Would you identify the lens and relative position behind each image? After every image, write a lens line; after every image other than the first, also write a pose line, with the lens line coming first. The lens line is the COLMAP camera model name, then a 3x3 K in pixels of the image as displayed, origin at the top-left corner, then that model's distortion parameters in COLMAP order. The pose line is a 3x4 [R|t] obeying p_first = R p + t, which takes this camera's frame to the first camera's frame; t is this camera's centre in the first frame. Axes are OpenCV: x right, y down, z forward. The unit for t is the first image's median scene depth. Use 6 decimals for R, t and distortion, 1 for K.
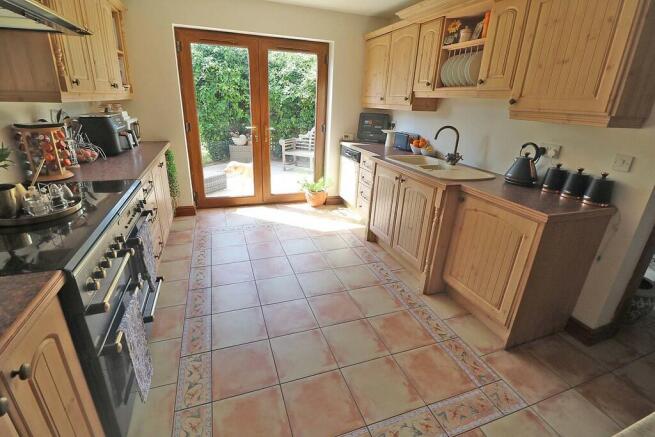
lens RADIAL K [[302.6, 0, 323.8], [0, 302.6, 214.4], [0, 0, 1]] dist [0.001001, -0.013336]
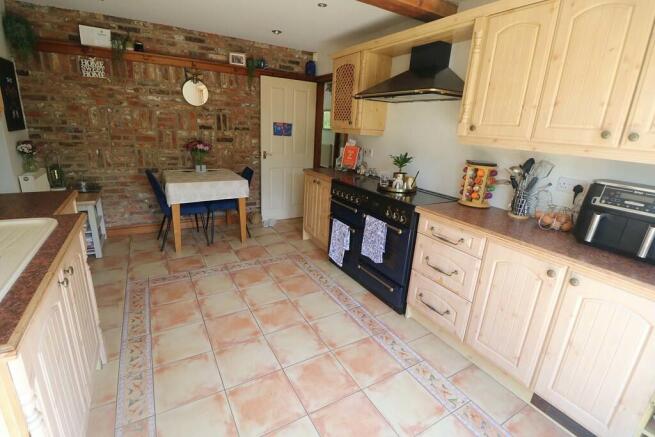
lens RADIAL K [[302.6, 0, 323.8], [0, 302.6, 214.4], [0, 0, 1]] dist [0.001001, -0.013336]
pose [[-0.978718, -0.038421, -0.201581, -0.051139], [-0.152486, 0.793537, 0.589107, -0.753766], [0.137328, 0.607308, -0.782507, 1.985926]]
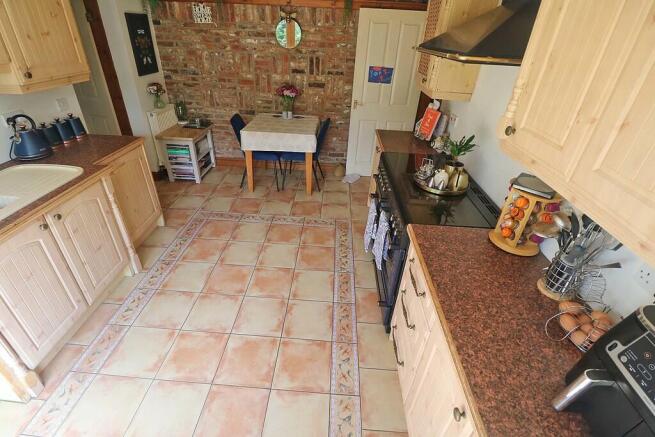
lens RADIAL K [[302.6, 0, 323.8], [0, 302.6, 214.4], [0, 0, 1]] dist [0.001001, -0.013336]
pose [[-0.921887, -0.267081, 0.280700, -0.668333], [0.056250, 0.624533, 0.778970, -0.859047], [-0.383355, 0.733911, -0.560726, 1.652747]]
